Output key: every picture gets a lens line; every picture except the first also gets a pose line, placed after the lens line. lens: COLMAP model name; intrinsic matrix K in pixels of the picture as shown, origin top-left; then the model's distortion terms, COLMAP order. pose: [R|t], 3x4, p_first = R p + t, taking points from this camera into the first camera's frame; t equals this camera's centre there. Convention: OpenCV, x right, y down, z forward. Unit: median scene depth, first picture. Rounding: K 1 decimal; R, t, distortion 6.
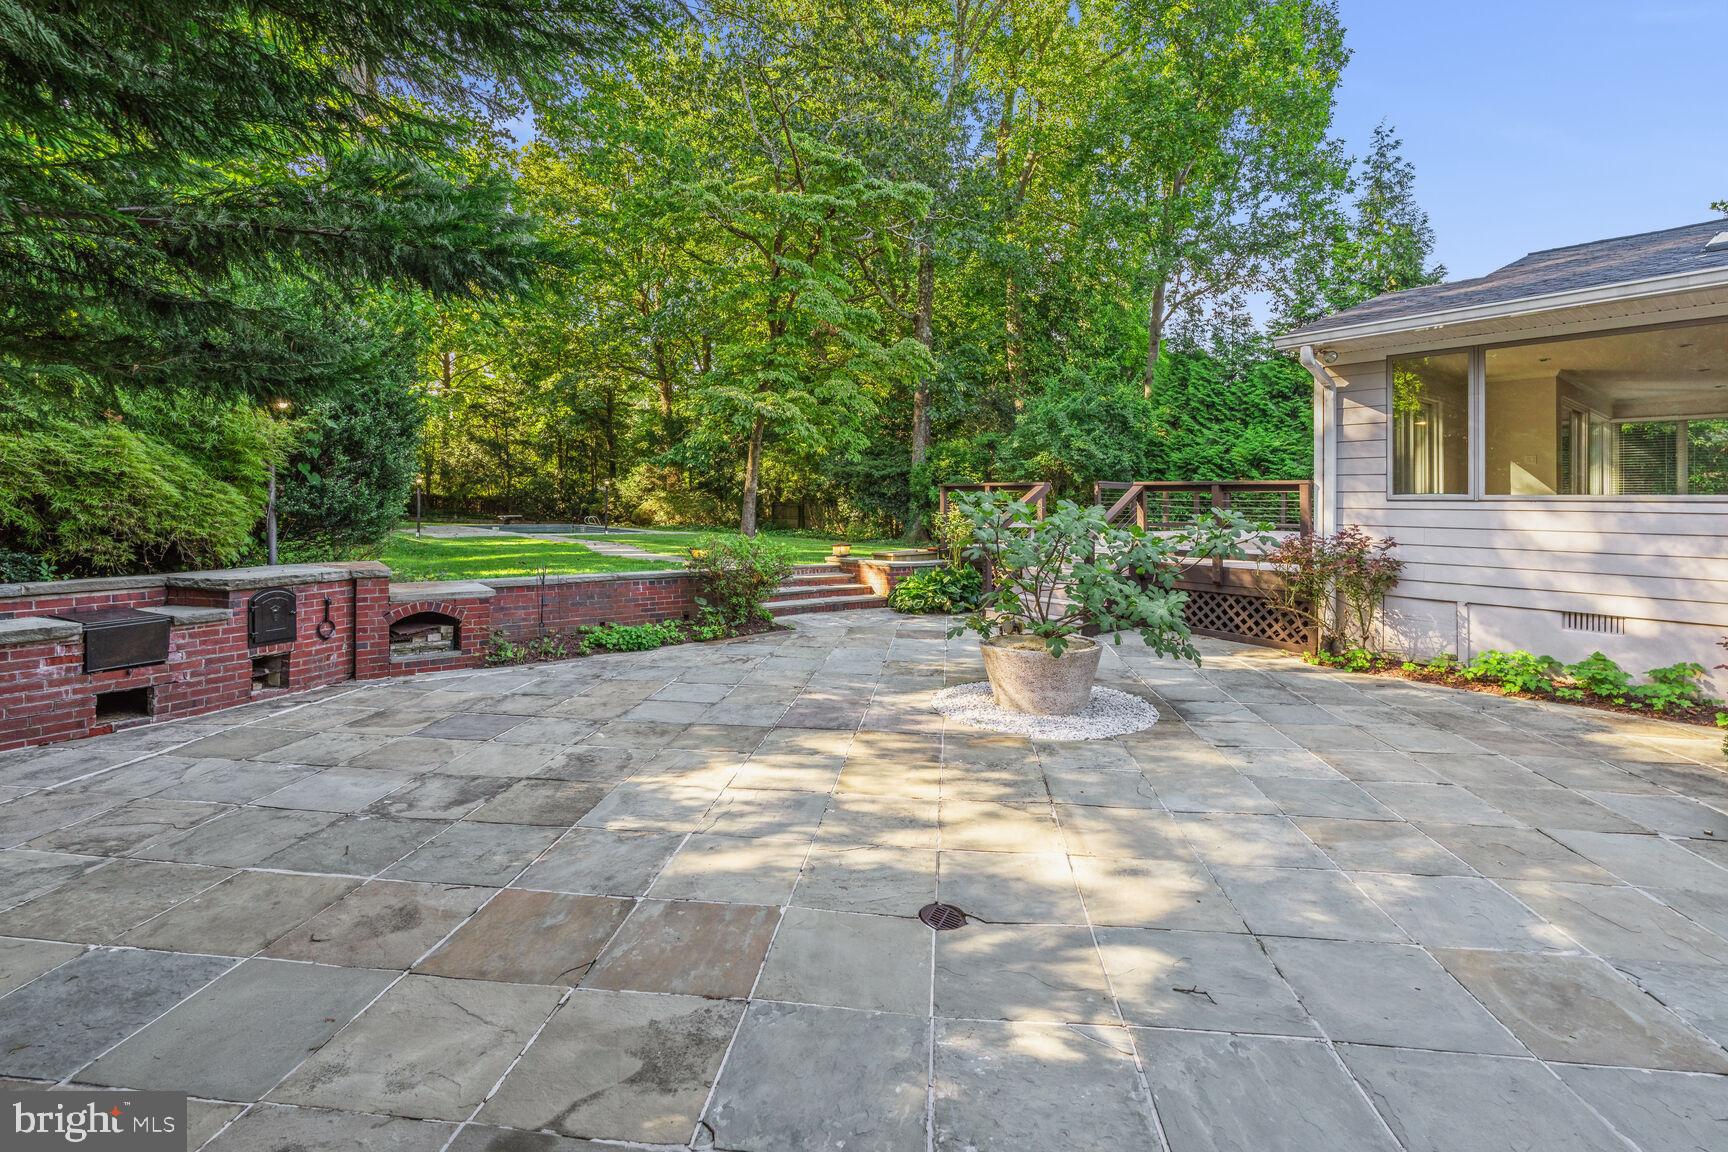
lens RADIAL K [[773.0, 0, 861.7], [0, 773.0, 486.6], [0, 0, 1]] dist [-0.002253, -0.000097]
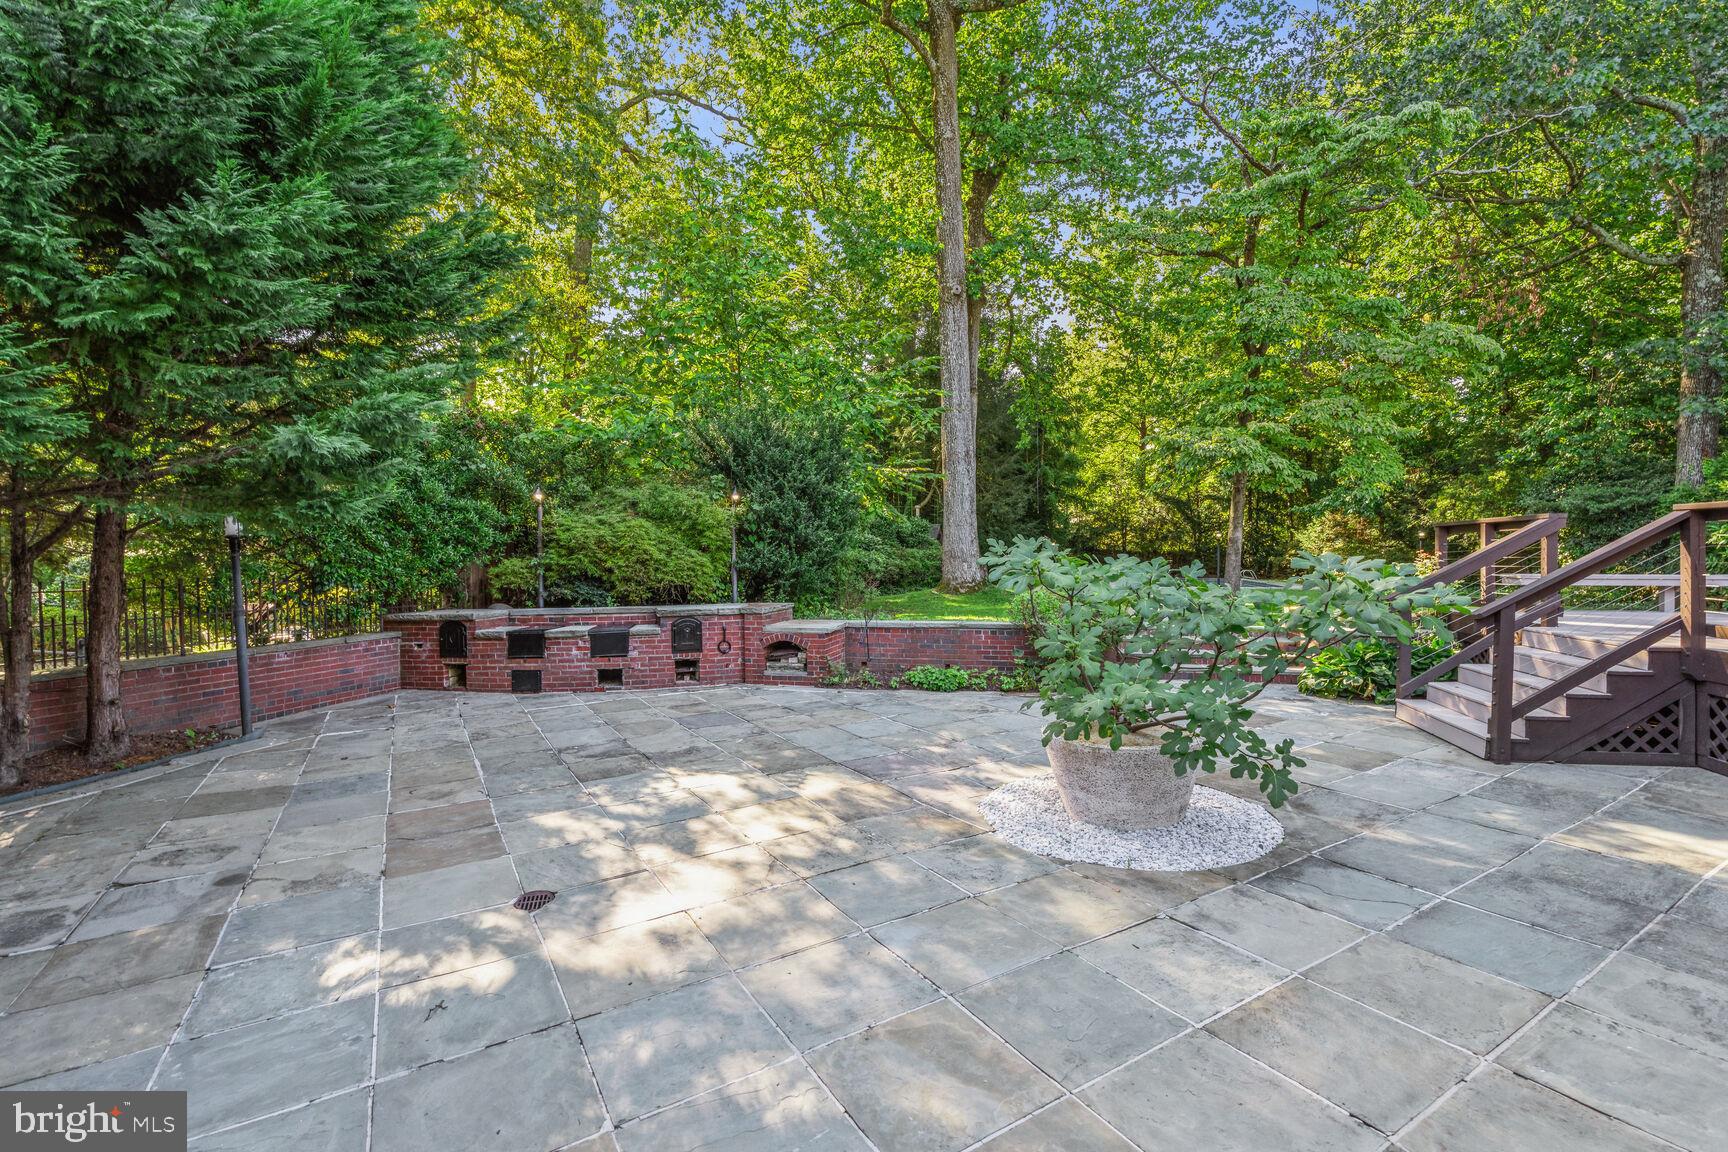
lens RADIAL K [[757.7, 0, 864.0], [0, 757.7, 576.0], [0, 0, 1]] dist [0.002399, 0.000330]
pose [[0.612891, 0.001471, -0.790166, 0.609970], [0.034402, 0.999000, 0.028543, 0.016055], [0.789418, -0.044677, 0.612228, 0.317066]]
